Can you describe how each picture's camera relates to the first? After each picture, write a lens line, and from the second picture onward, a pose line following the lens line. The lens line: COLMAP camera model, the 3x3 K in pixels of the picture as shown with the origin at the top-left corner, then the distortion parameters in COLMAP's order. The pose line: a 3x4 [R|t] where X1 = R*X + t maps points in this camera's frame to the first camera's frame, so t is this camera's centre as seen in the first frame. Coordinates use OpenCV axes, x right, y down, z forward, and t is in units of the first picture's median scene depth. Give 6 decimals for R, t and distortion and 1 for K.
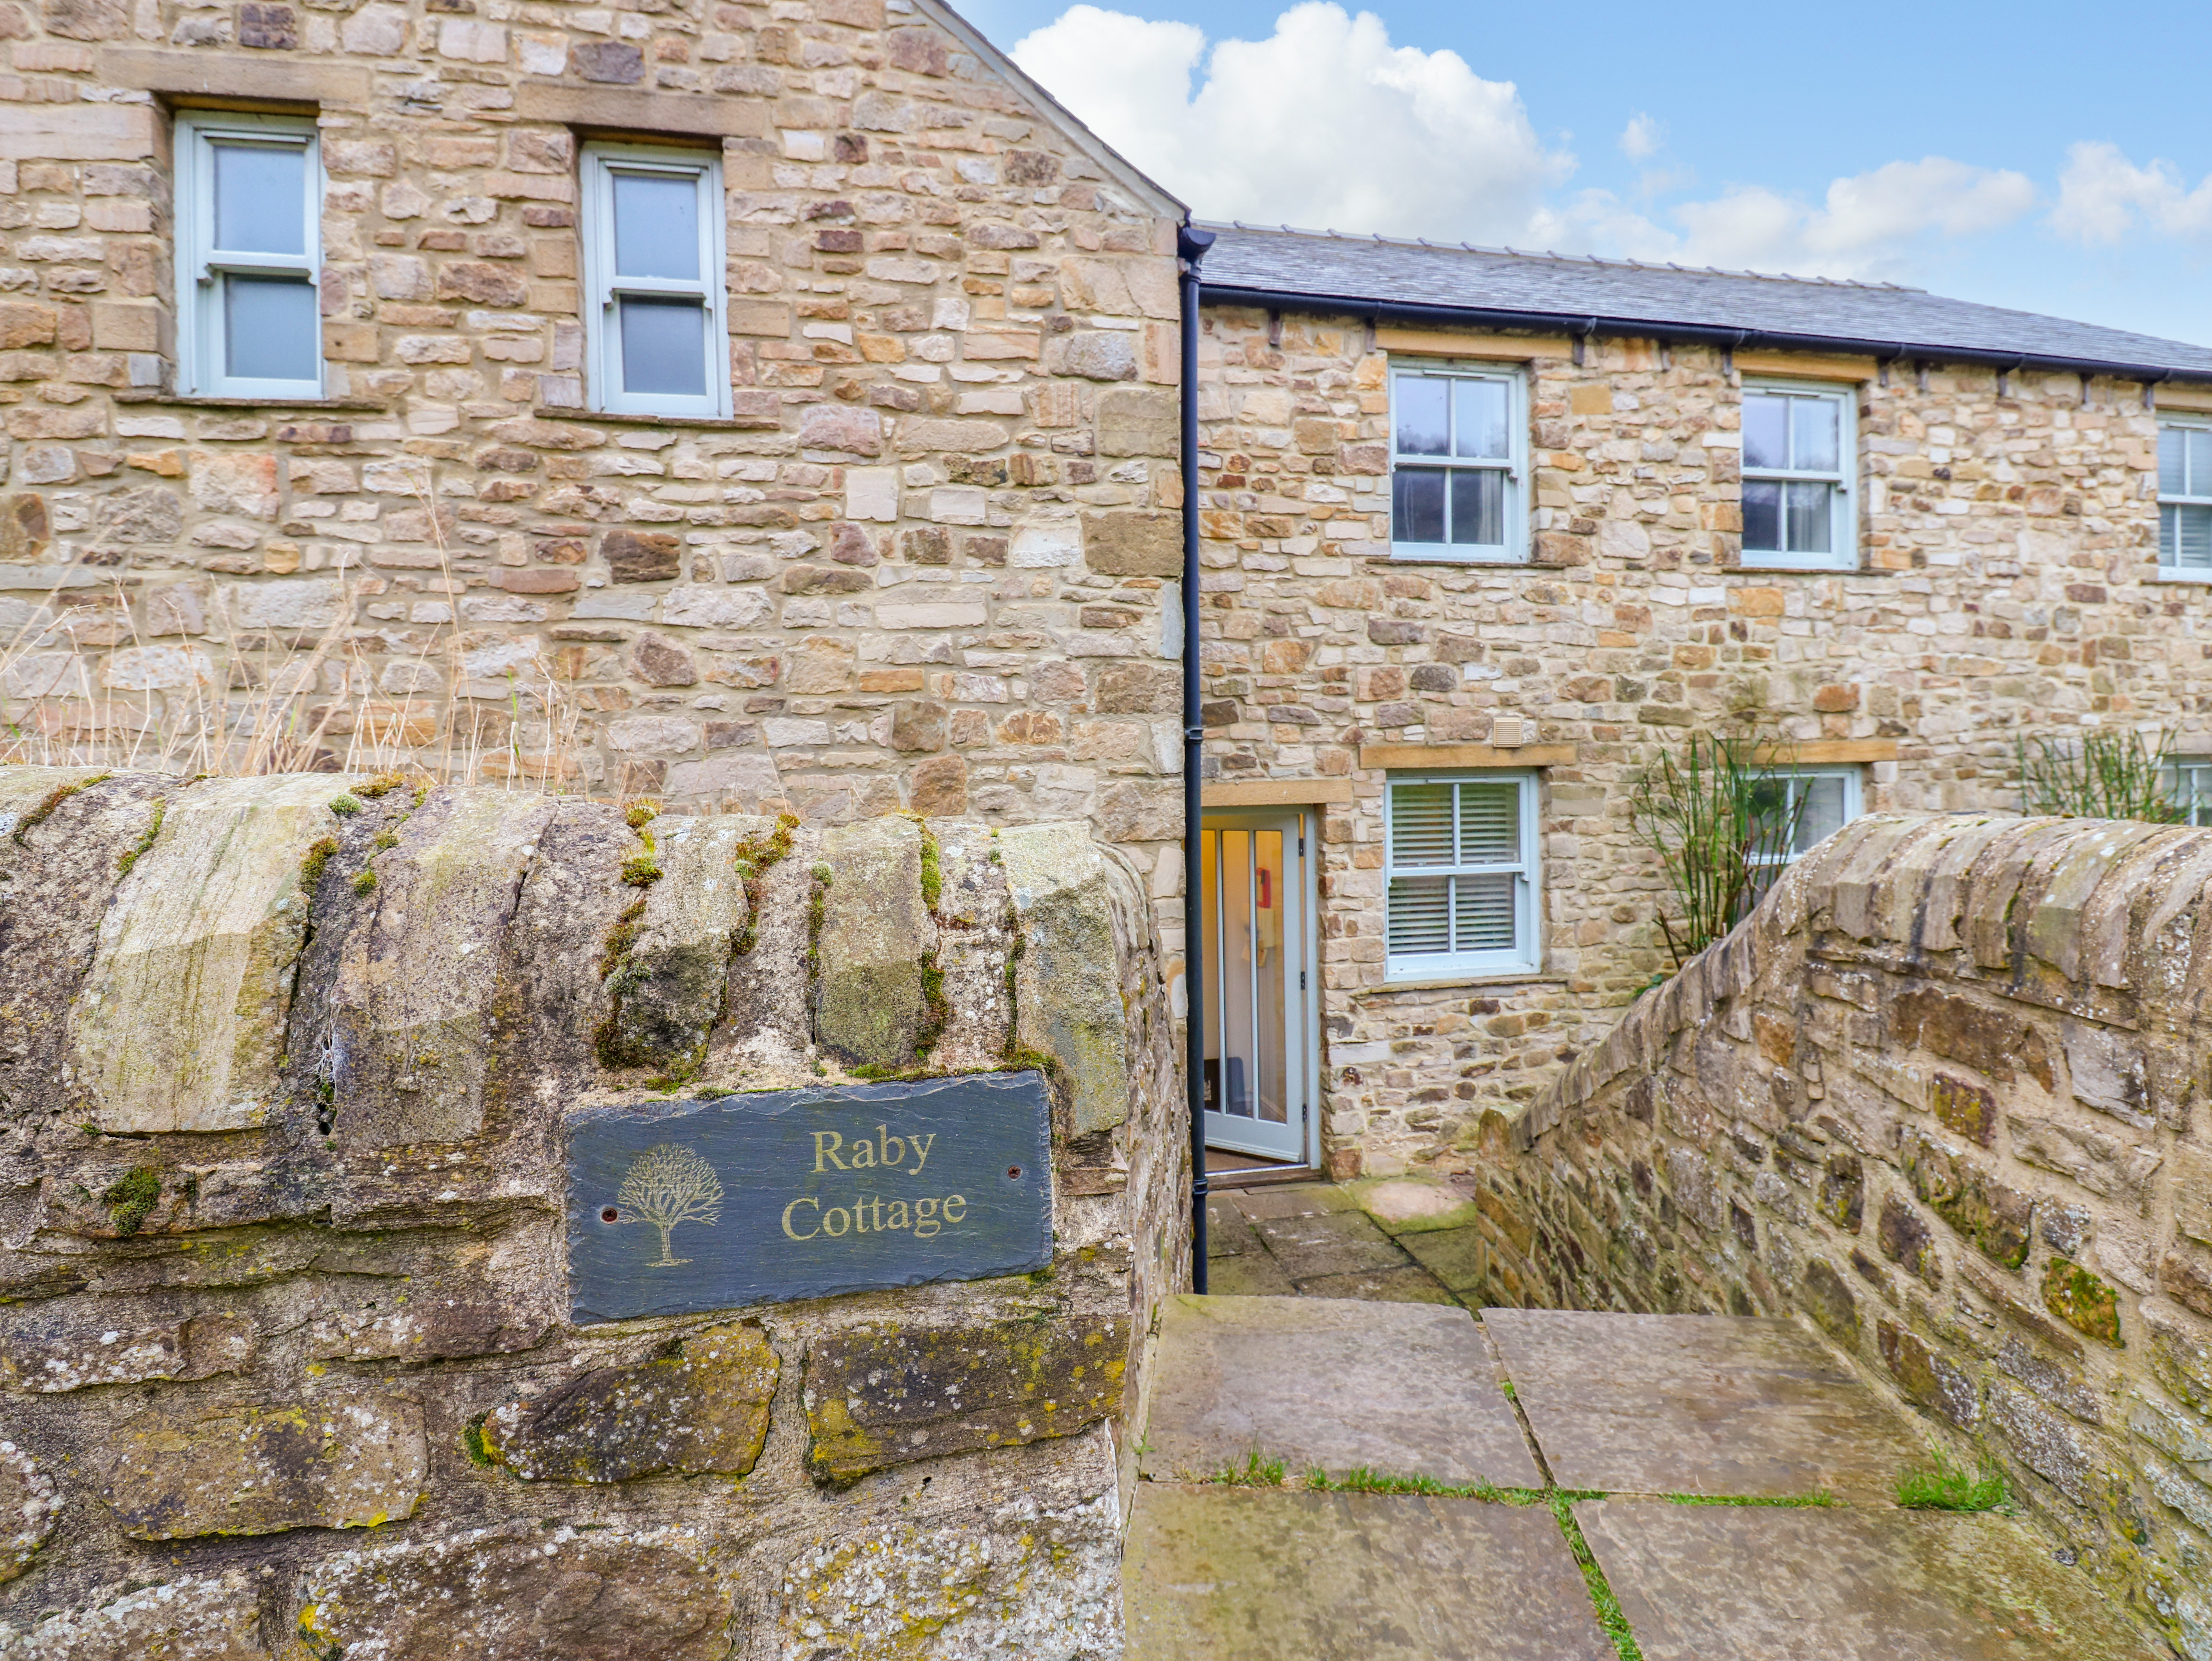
lens RADIAL K [[1183.8, 0, 1102.6], [0, 1183.8, 798.3], [0, 0, 1]] dist [0.007054, -0.018144]
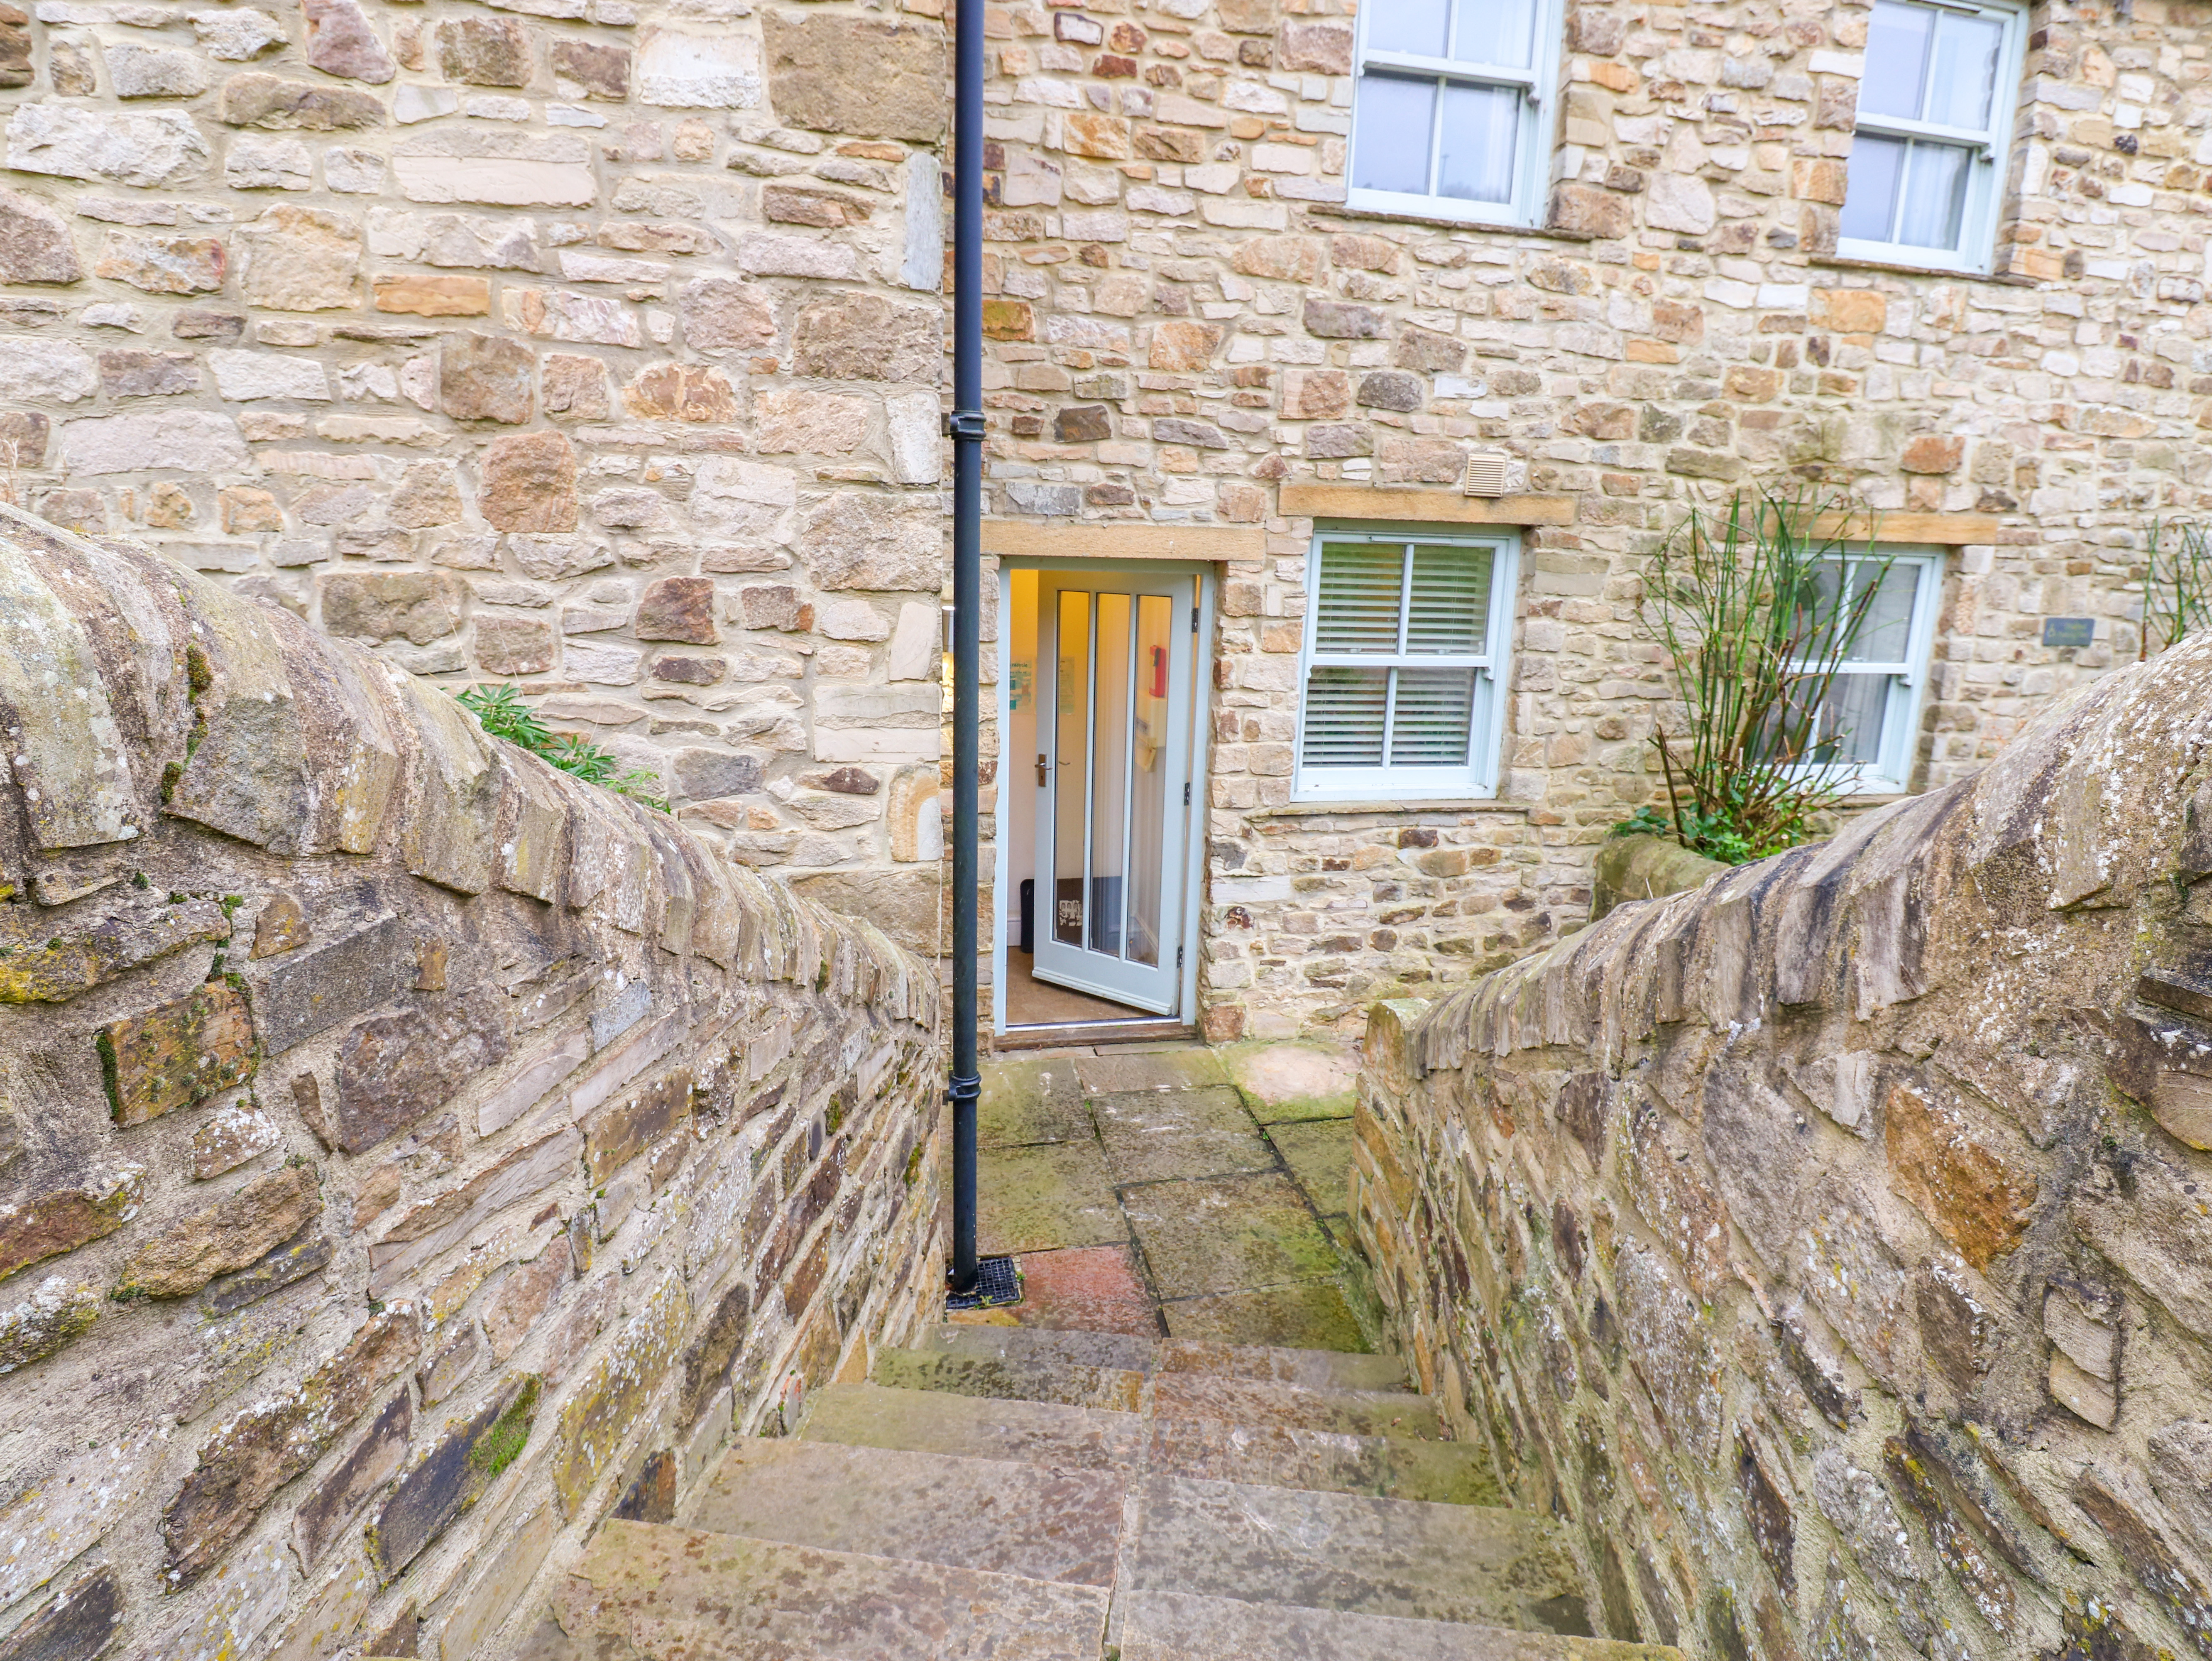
lens RADIAL K [[1183.8, 0, 1102.6], [0, 1183.8, 798.3], [0, 0, 1]] dist [0.007054, -0.018144]
pose [[0.998819, 0.048095, 0.006958, 0.111034], [-0.048542, 0.980764, 0.189066, 0.013300], [0.002269, -0.189181, 0.981940, 0.245297]]
